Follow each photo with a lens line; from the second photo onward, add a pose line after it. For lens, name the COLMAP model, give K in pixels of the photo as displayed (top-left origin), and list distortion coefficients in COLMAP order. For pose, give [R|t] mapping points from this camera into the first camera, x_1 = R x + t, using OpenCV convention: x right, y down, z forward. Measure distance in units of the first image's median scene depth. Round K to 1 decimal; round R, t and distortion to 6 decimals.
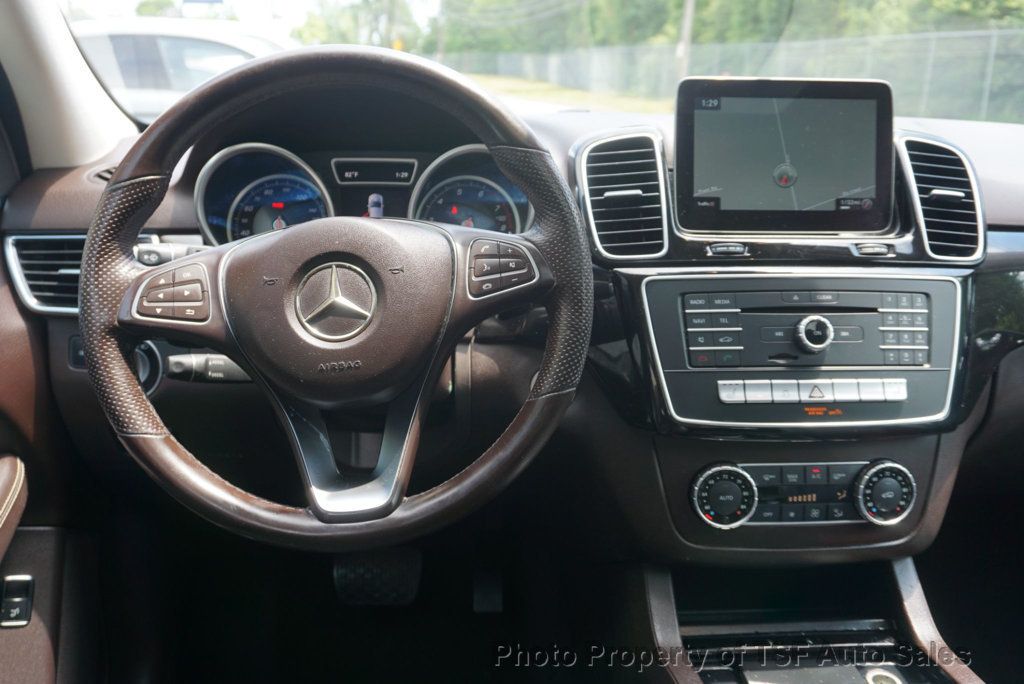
lens RADIAL K [[861.5, 0, 499.1], [0, 861.5, 339.5], [0, 0, 1]] dist [0.003763, -0.001128]
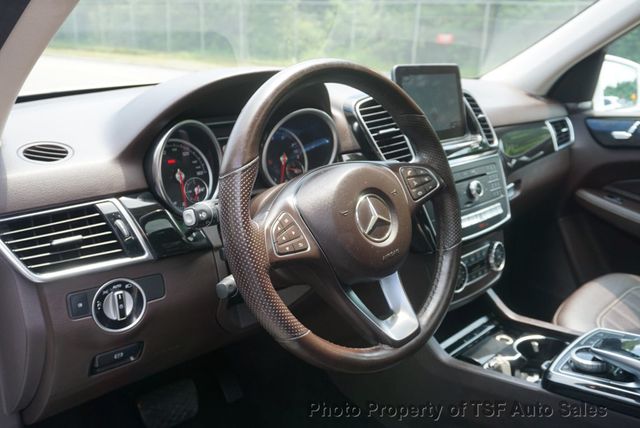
lens RADIAL K [[538.4, 0, 312.0], [0, 538.4, 212.5], [0, 0, 1]] dist [0.003763, -0.001128]
pose [[0.764743, -0.189737, 0.615767, -0.747407], [0.170609, 0.981179, 0.090447, -0.137488], [-0.621338, 0.035886, 0.782720, 0.231982]]
